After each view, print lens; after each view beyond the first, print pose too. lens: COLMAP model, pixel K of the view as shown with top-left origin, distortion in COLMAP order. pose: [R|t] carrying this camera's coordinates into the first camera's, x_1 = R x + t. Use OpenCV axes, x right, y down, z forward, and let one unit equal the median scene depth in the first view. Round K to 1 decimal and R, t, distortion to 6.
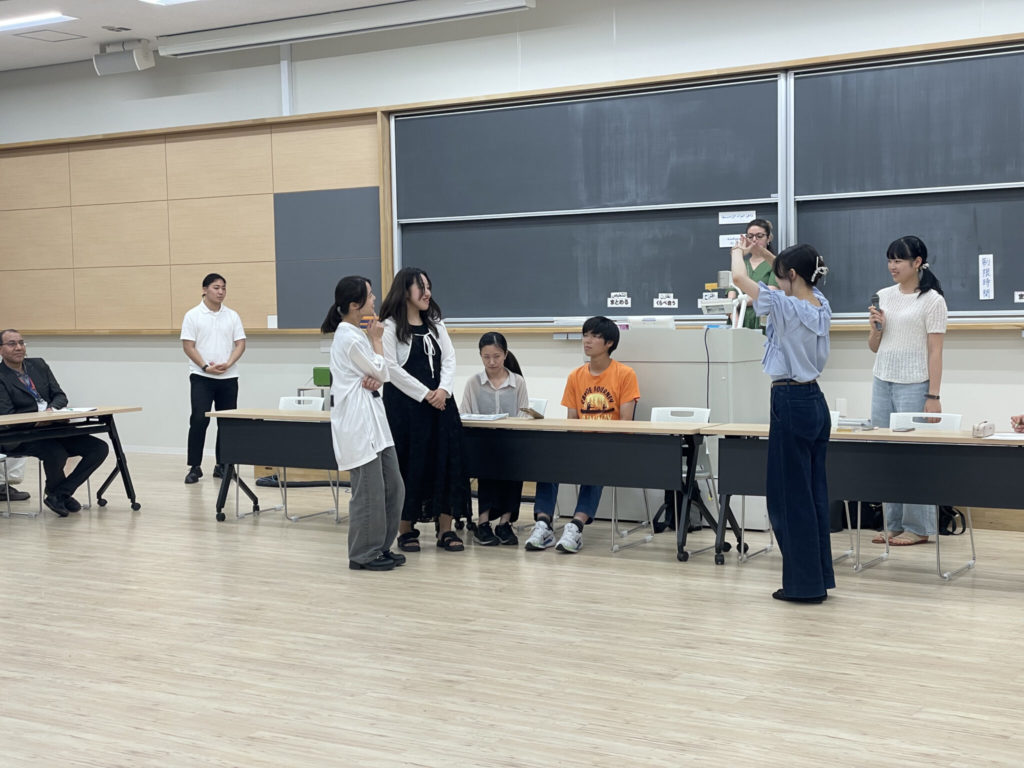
lens RADIAL K [[1528.3, 0, 513.8], [0, 1528.3, 385.3], [0, 0, 1]] dist [0.176743, 0.000000]
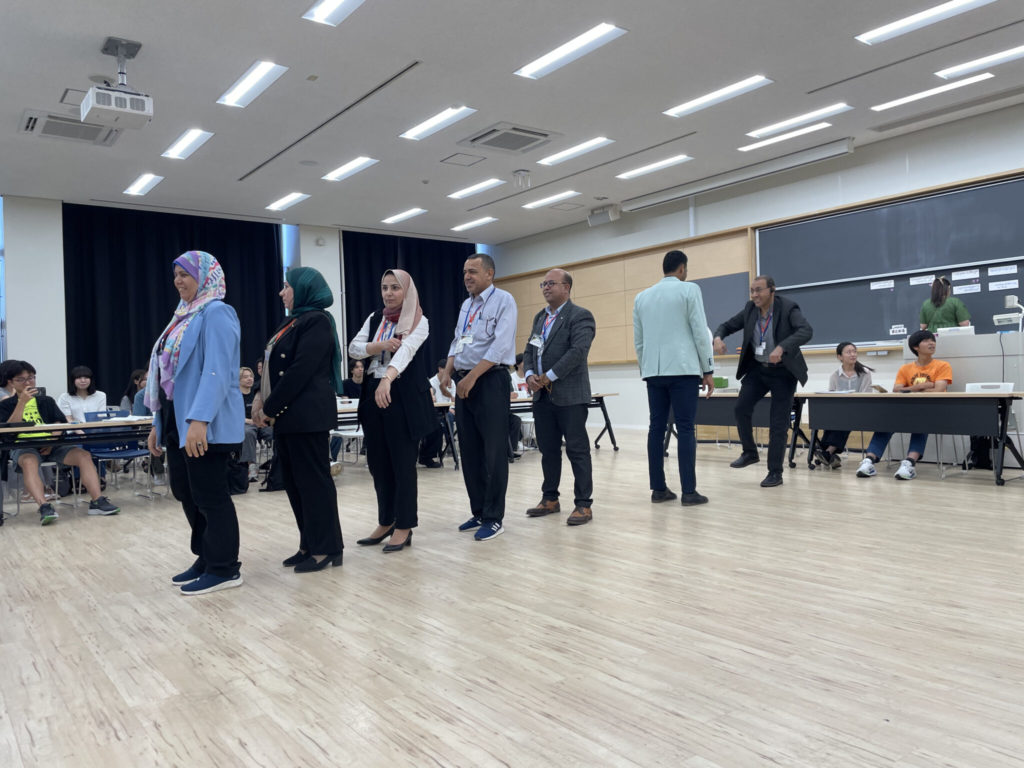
lens RADIAL K [[783.9, 0, 505.0], [0, 783.9, 384.0], [0, 0, 1]] dist [0.037199, -0.037697]
pose [[0.940670, -0.008871, -0.339206, -0.055254], [-0.004763, 0.999214, -0.039342, 0.037417], [0.339289, 0.038623, 0.939889, 0.103144]]
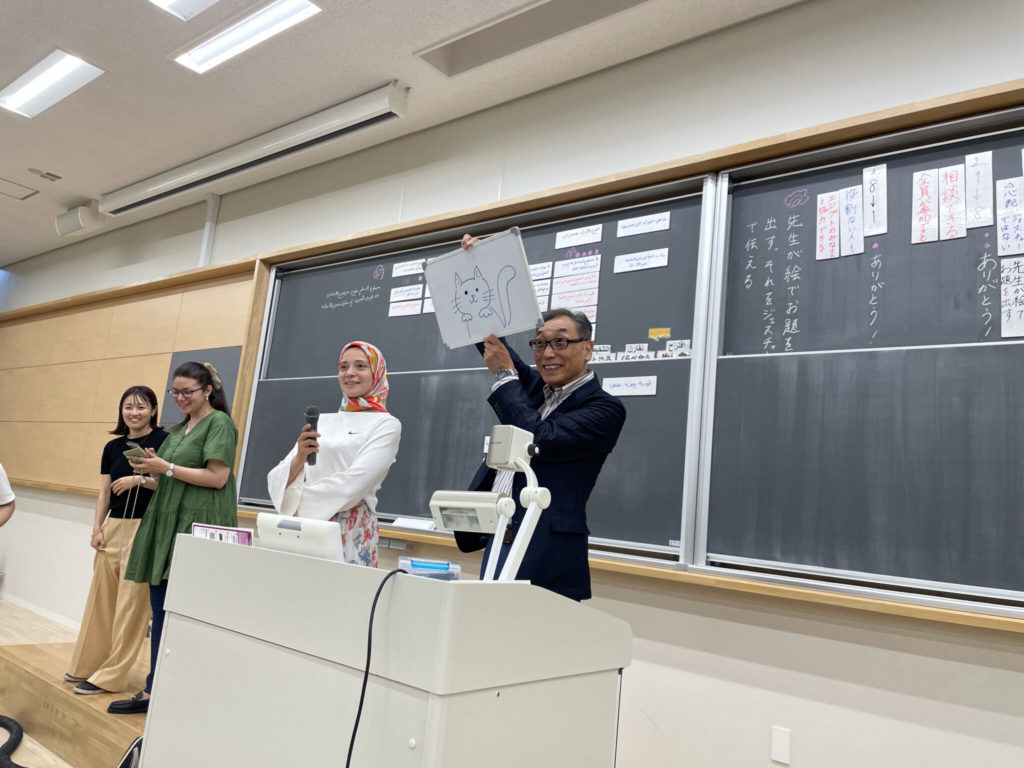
lens RADIAL K [[783.9, 0, 516.5], [0, 783.9, 373.3], [0, 0, 1]] dist [0.037199, -0.037697]
pose [[0.987538, 0.096428, -0.124377, 0.141365], [-0.122905, 0.966156, -0.226797, -0.035685], [0.098298, 0.239257, 0.965968, 0.687620]]
